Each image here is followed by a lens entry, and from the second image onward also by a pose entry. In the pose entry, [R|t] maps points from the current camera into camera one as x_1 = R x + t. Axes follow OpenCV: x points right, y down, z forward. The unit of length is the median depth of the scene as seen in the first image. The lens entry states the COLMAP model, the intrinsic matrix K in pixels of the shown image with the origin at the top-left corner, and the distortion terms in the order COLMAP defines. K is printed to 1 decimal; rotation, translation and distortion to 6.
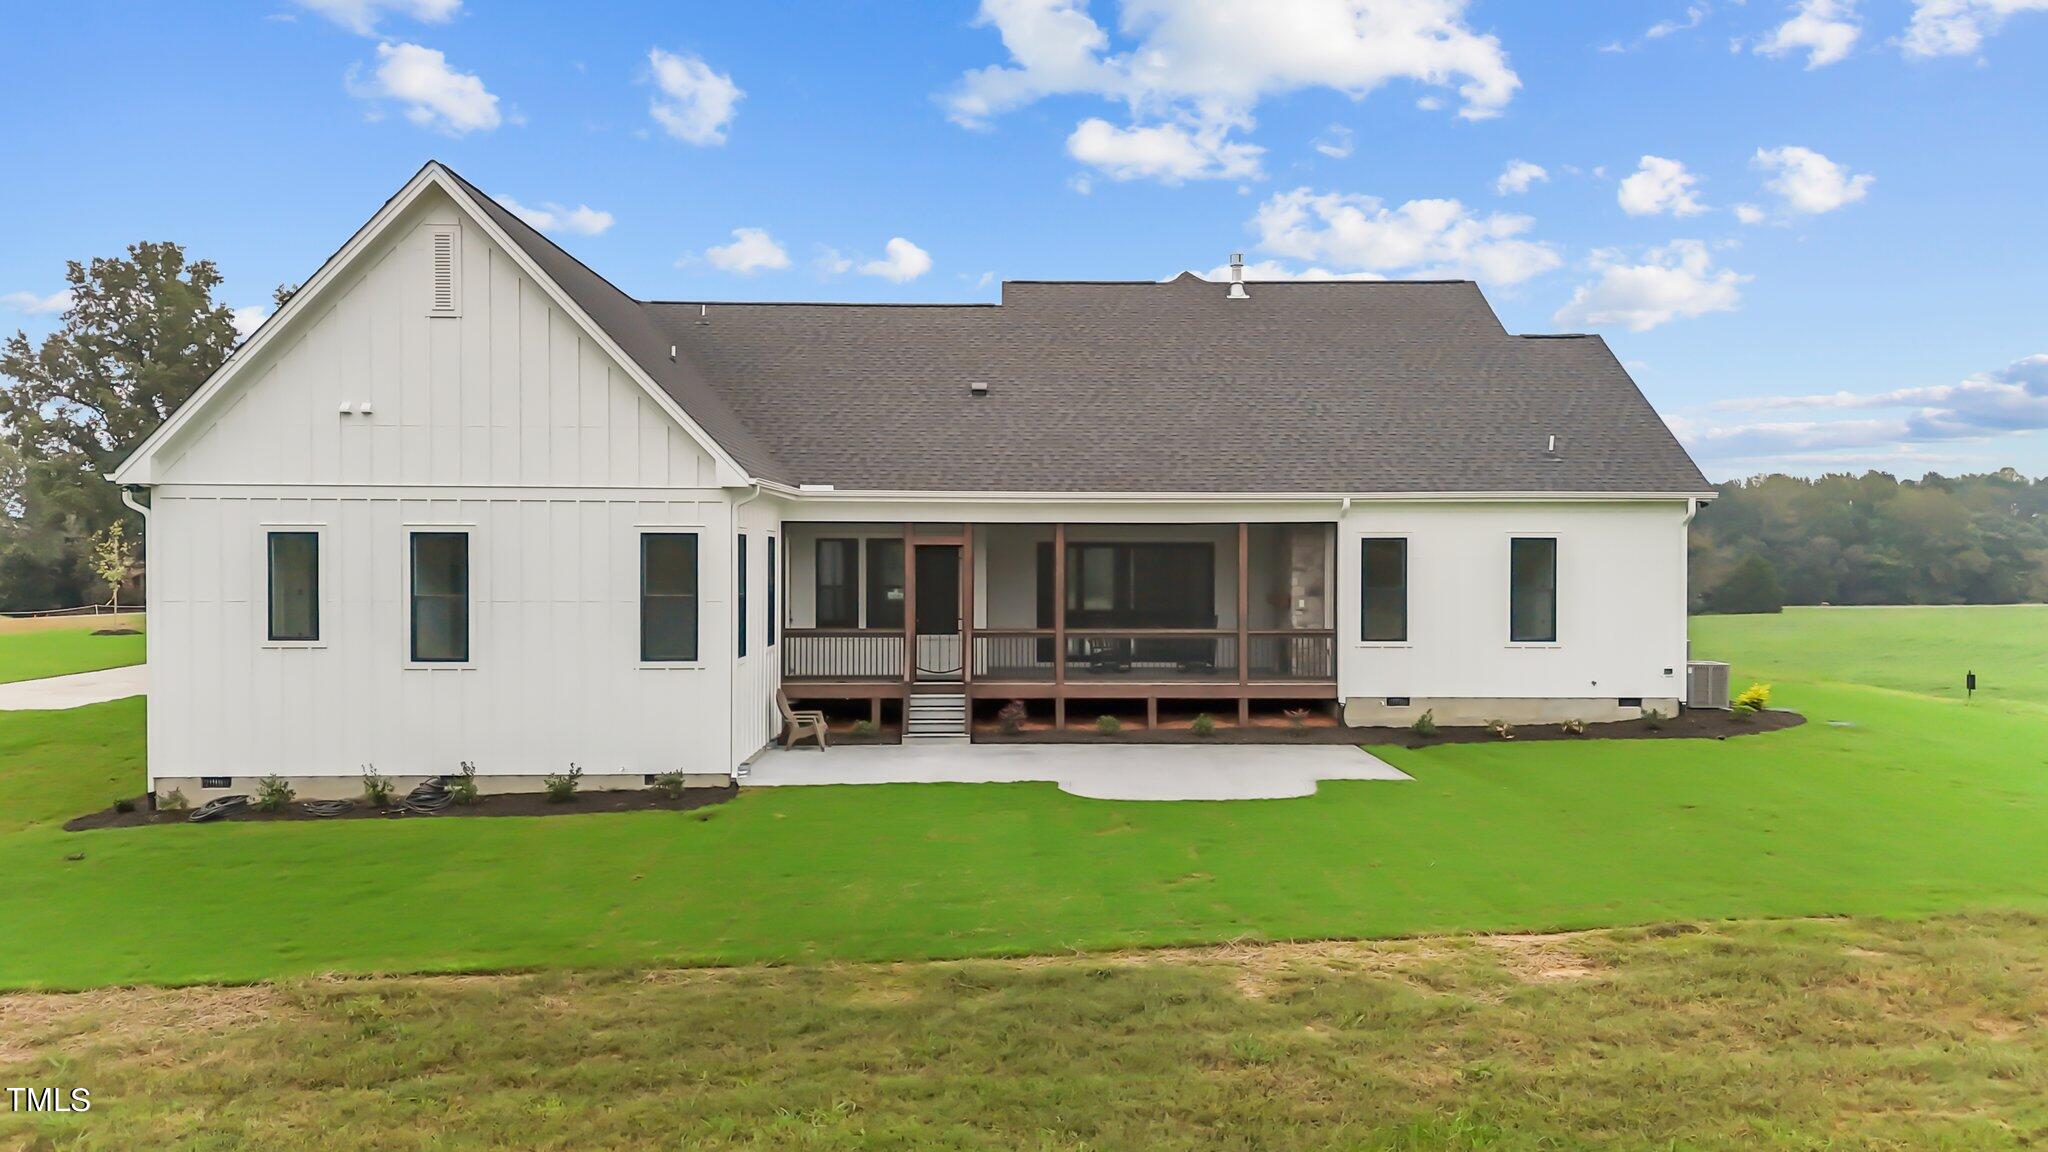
lens RADIAL K [[1519.5, 0, 1024.0], [0, 1519.5, 576.0], [0, 0, 1]] dist [0.030563, -0.005442]
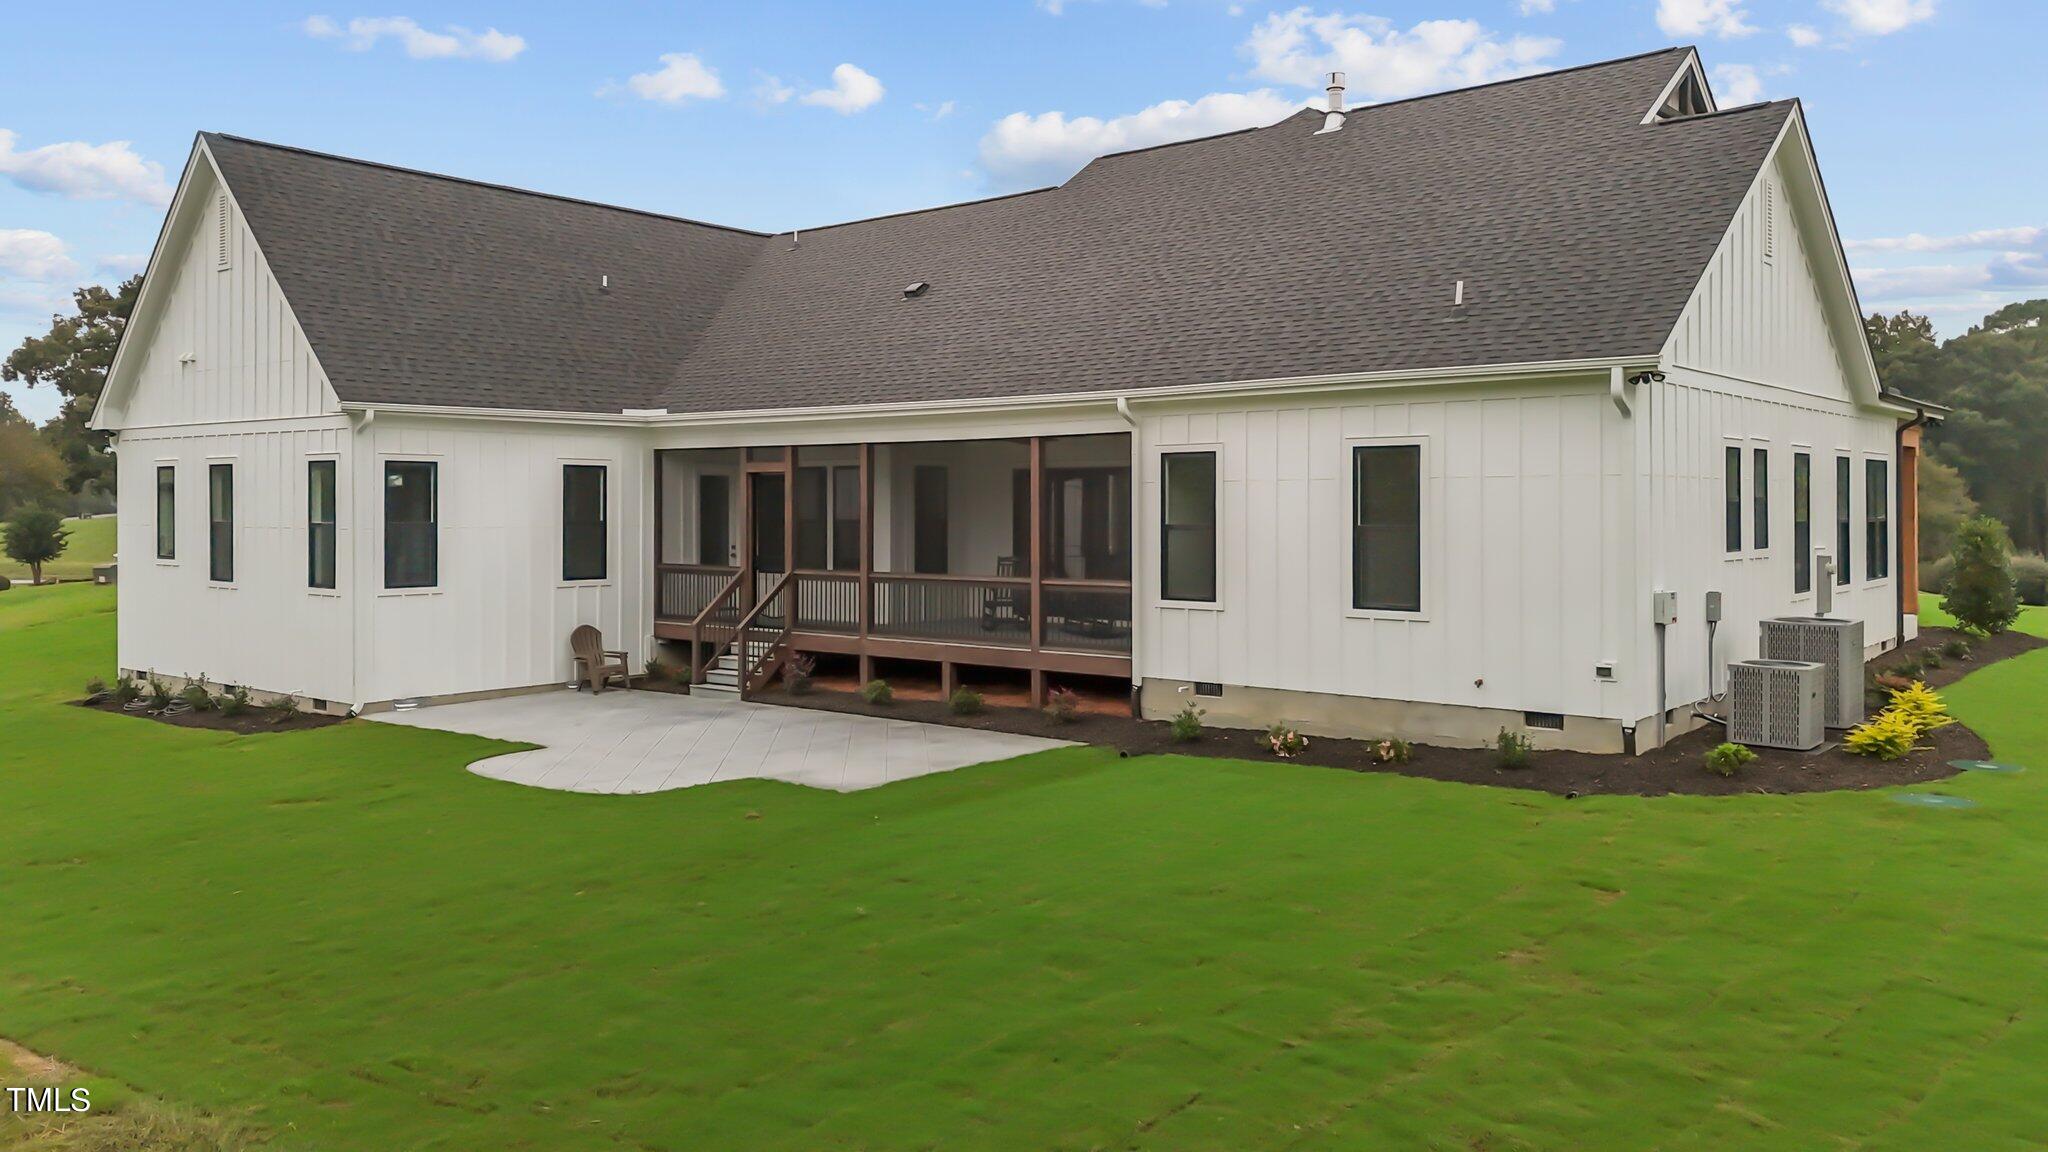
lens RADIAL K [[1587.4, 0, 1023.2], [0, 1587.4, 508.1], [0, 0, 1]] dist [0.066375, -0.002841]
pose [[0.749385, -0.001683, -0.662132, 0.658271], [-0.007408, 0.999913, -0.010926, 0.009140], [0.662093, 0.013092, 0.749307, 0.404576]]
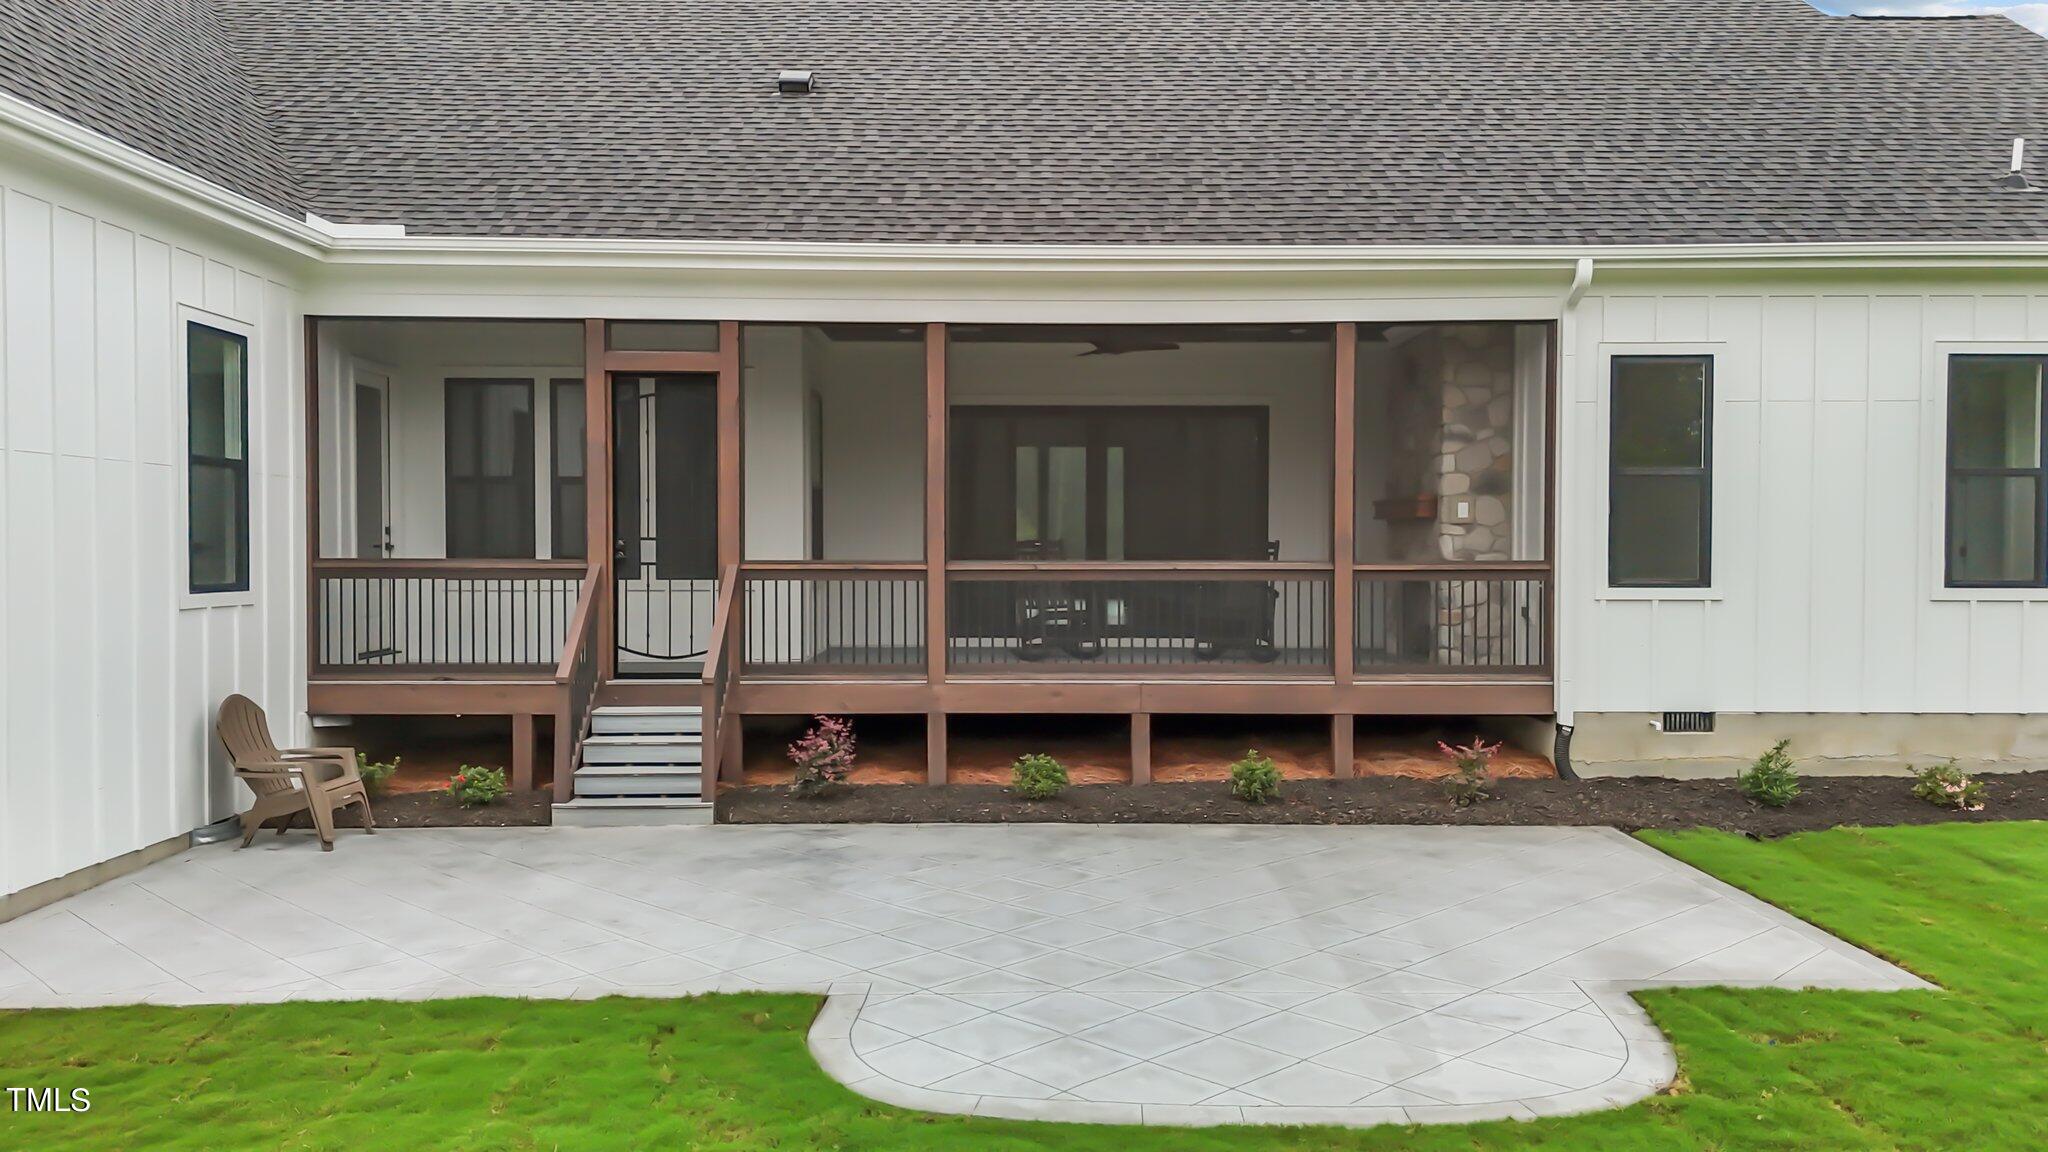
lens RADIAL K [[1519.5, 0, 1024.0], [0, 1519.5, 576.0], [0, 0, 1]] dist [0.030563, -0.005442]
pose [[0.999947, -0.000371, -0.010321, 0.053762], [0.000461, 0.999961, 0.008777, 0.035490], [0.010317, -0.008781, 0.999908, 0.546692]]
